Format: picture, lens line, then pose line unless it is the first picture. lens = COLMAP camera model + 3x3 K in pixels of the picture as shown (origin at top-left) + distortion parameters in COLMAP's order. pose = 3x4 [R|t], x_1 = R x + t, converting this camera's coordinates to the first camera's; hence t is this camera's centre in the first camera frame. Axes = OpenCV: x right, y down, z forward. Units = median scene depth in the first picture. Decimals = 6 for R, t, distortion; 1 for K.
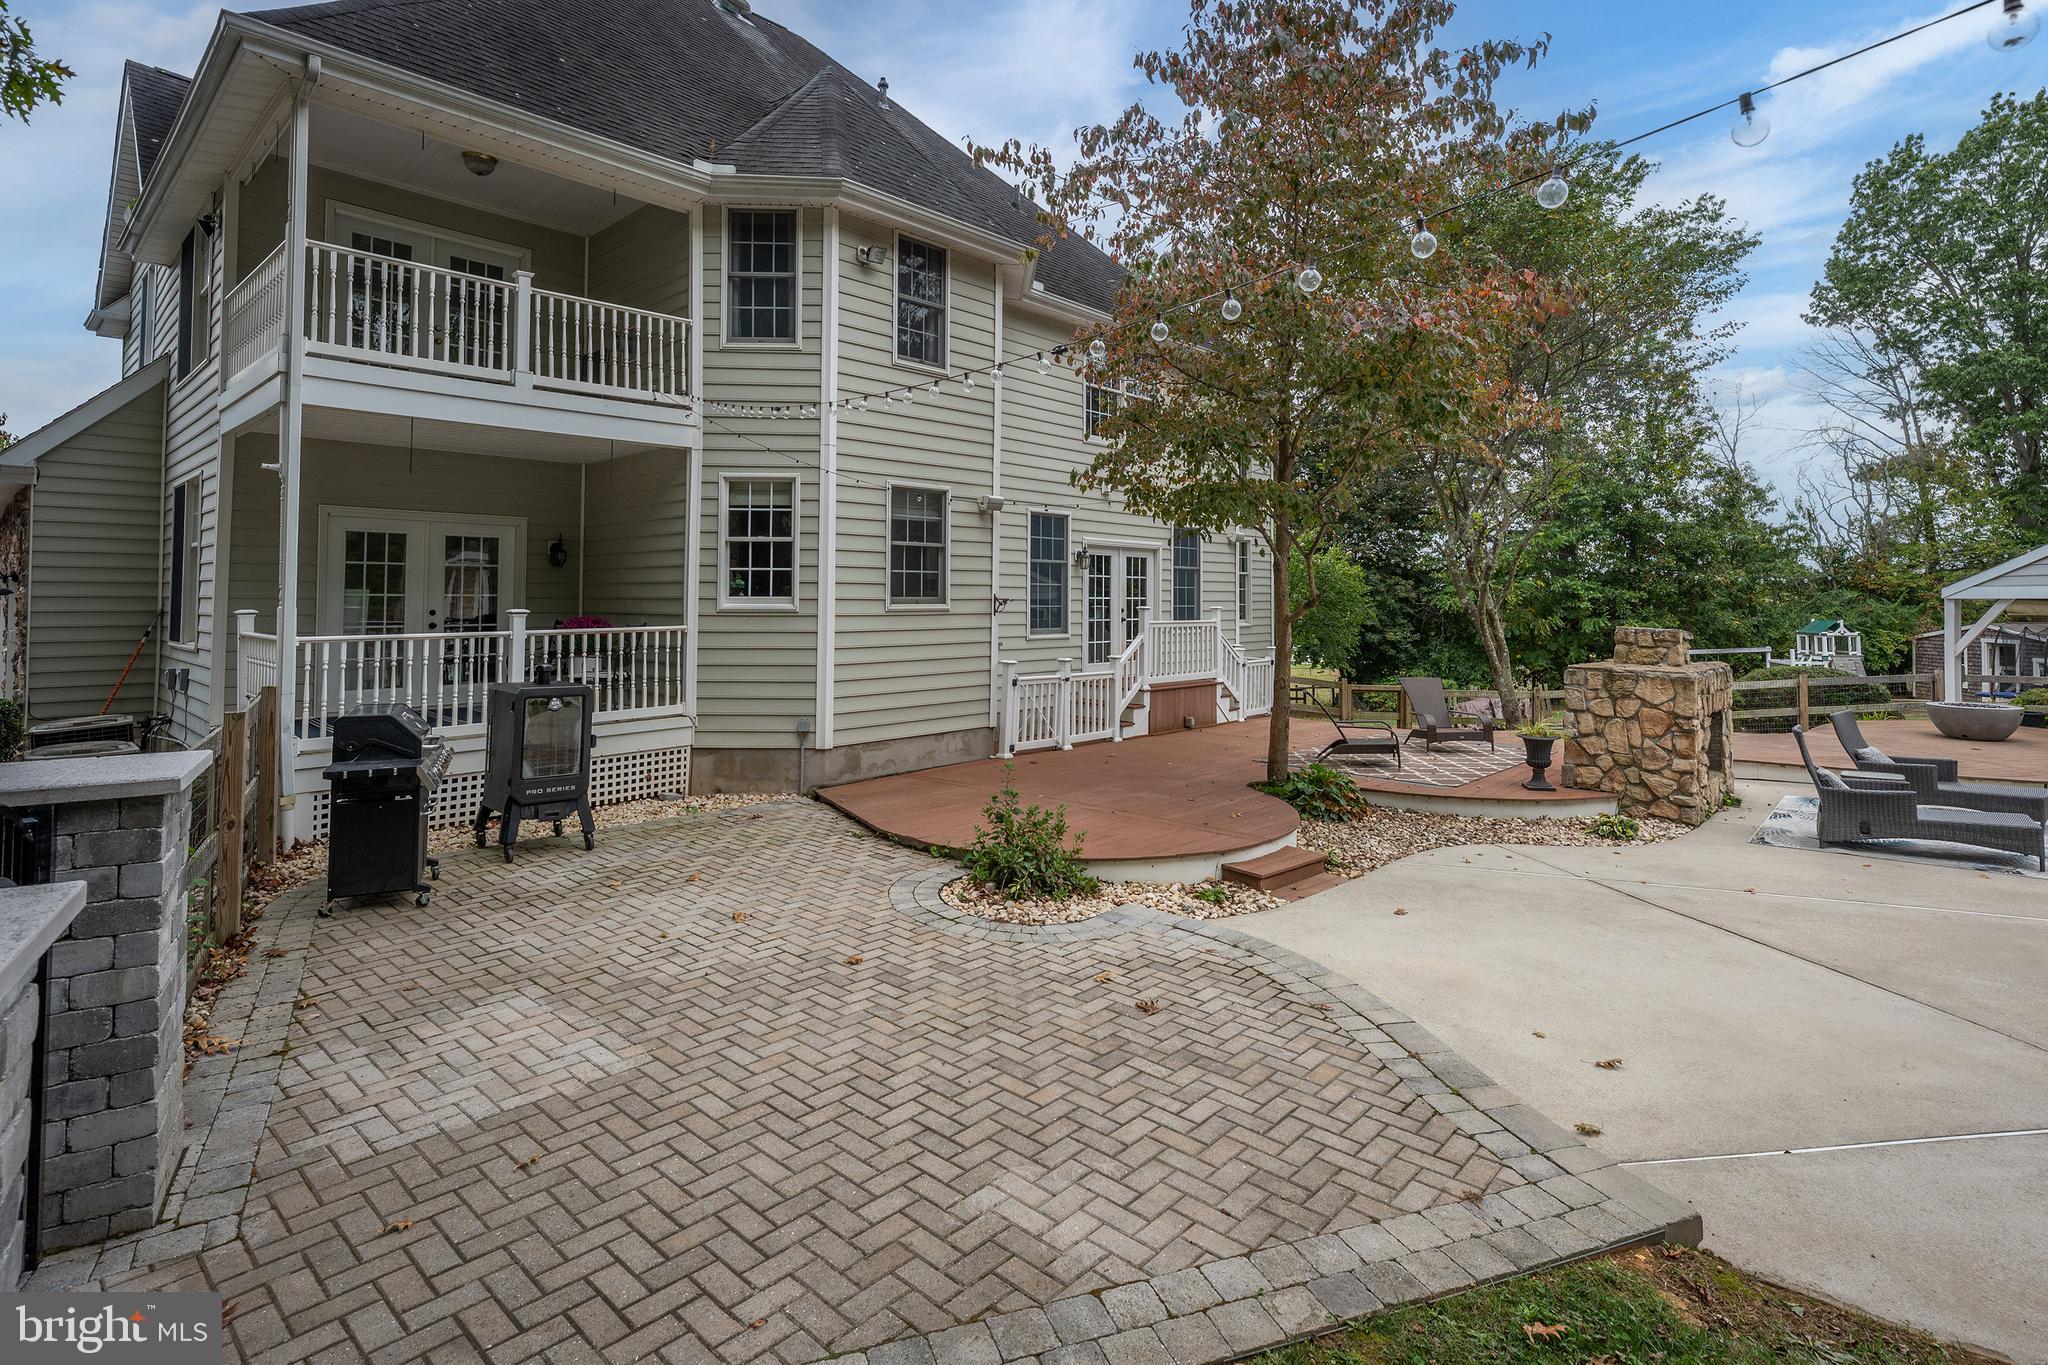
lens RADIAL K [[991.2, 0, 1031.5], [0, 991.2, 594.9], [0, 0, 1]] dist [-0.001007, -0.000312]
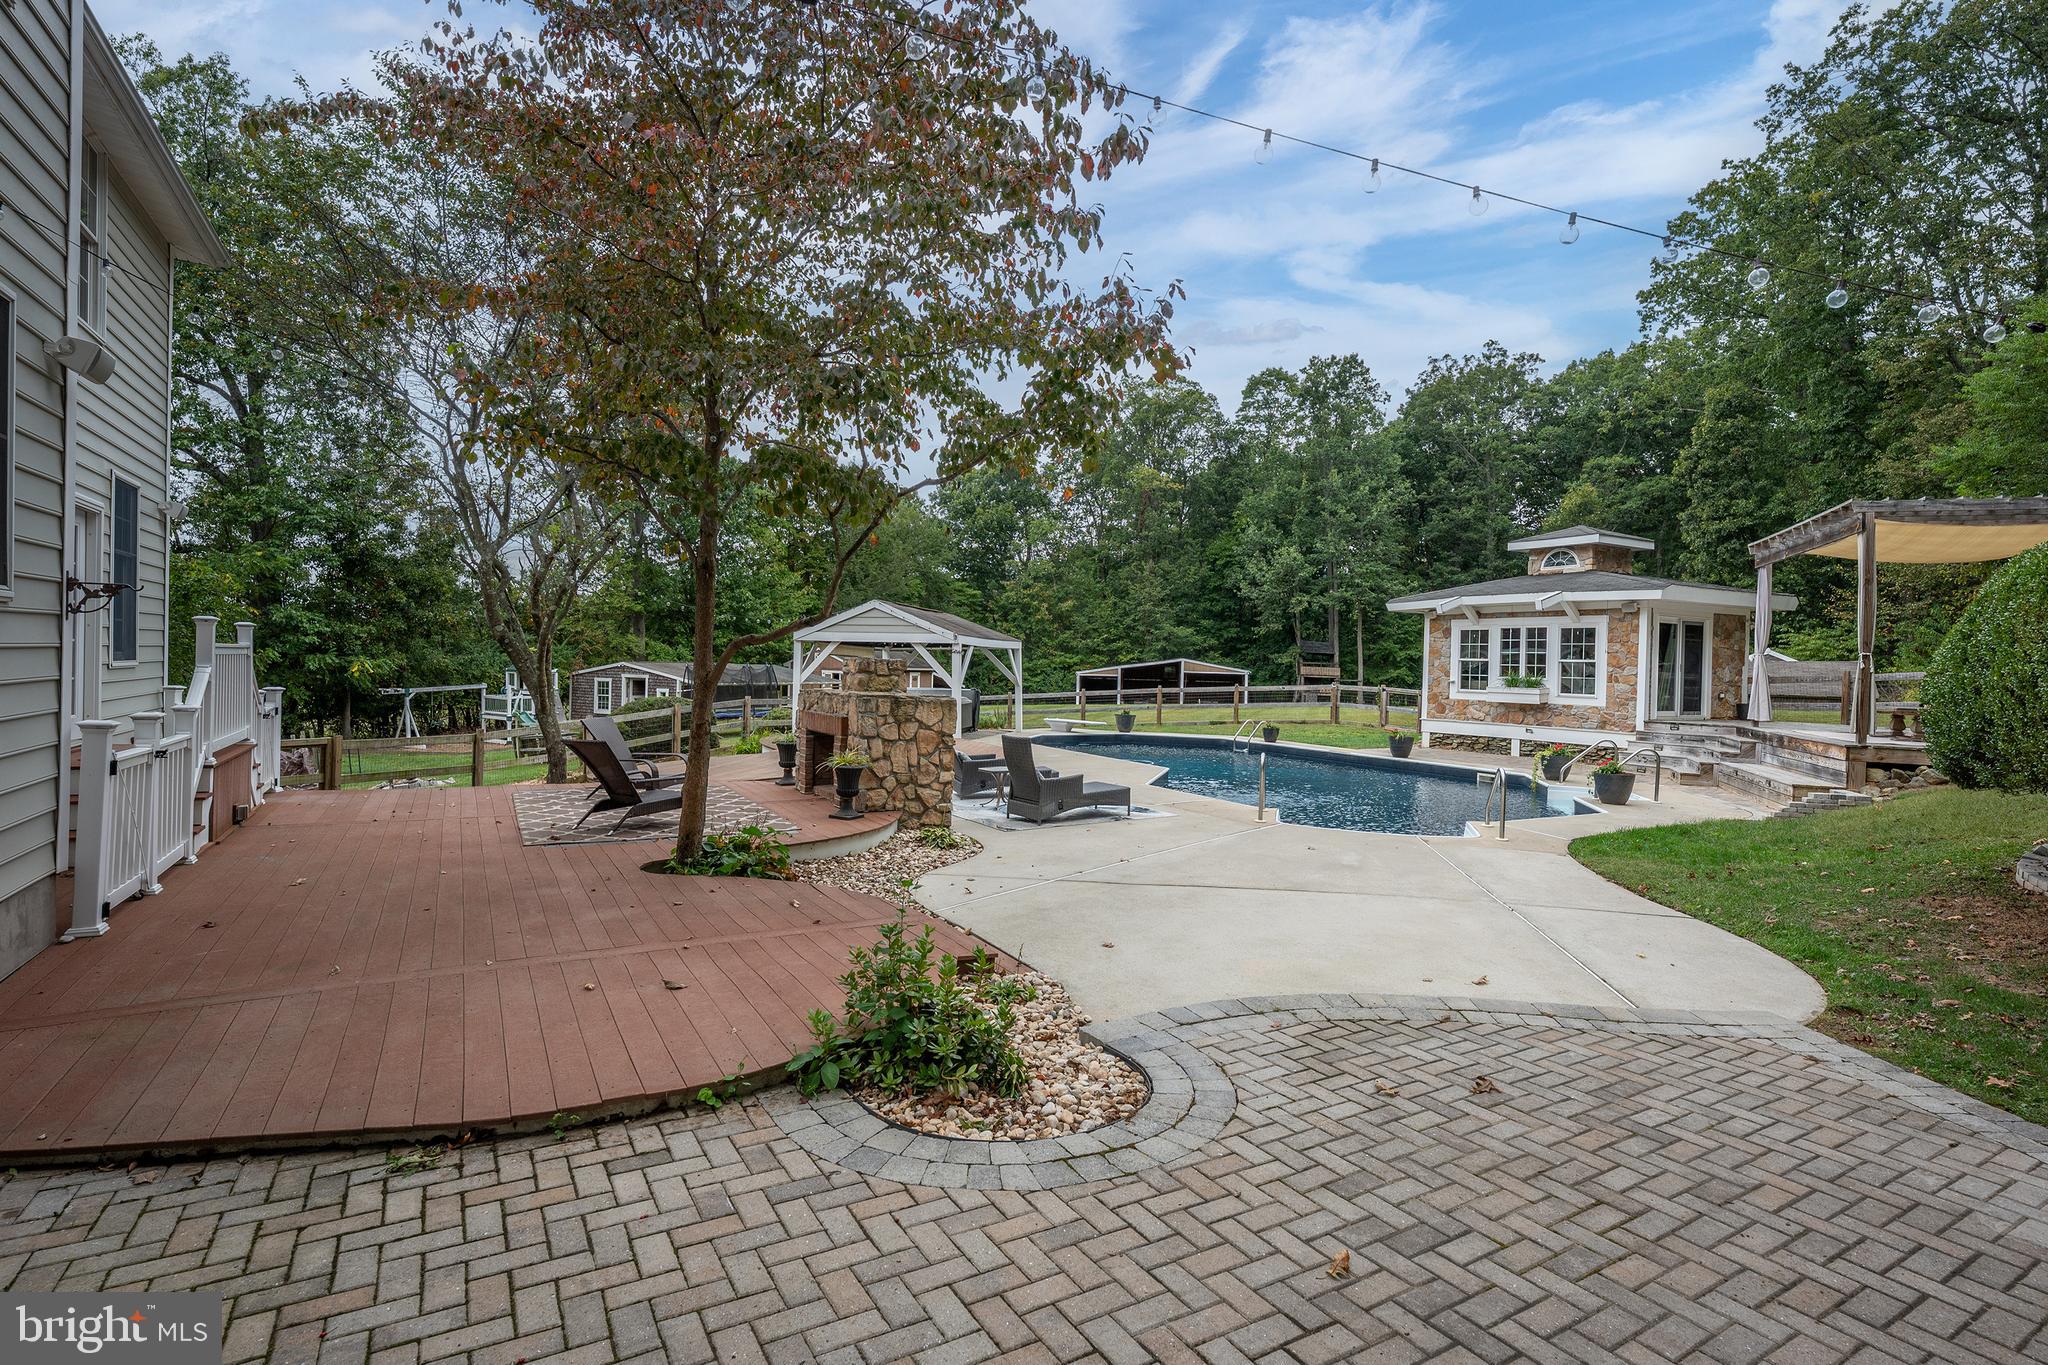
lens RADIAL K [[986.8, 0, 1024.0], [0, 986.8, 682.5], [0, 0, 1]] dist [0.000174, -0.000302]
pose [[0.301084, -0.014714, 0.953484, -0.779284], [-0.031102, 0.999197, 0.025240, 0.058376], [-0.953090, -0.037255, 0.300385, 1.094250]]
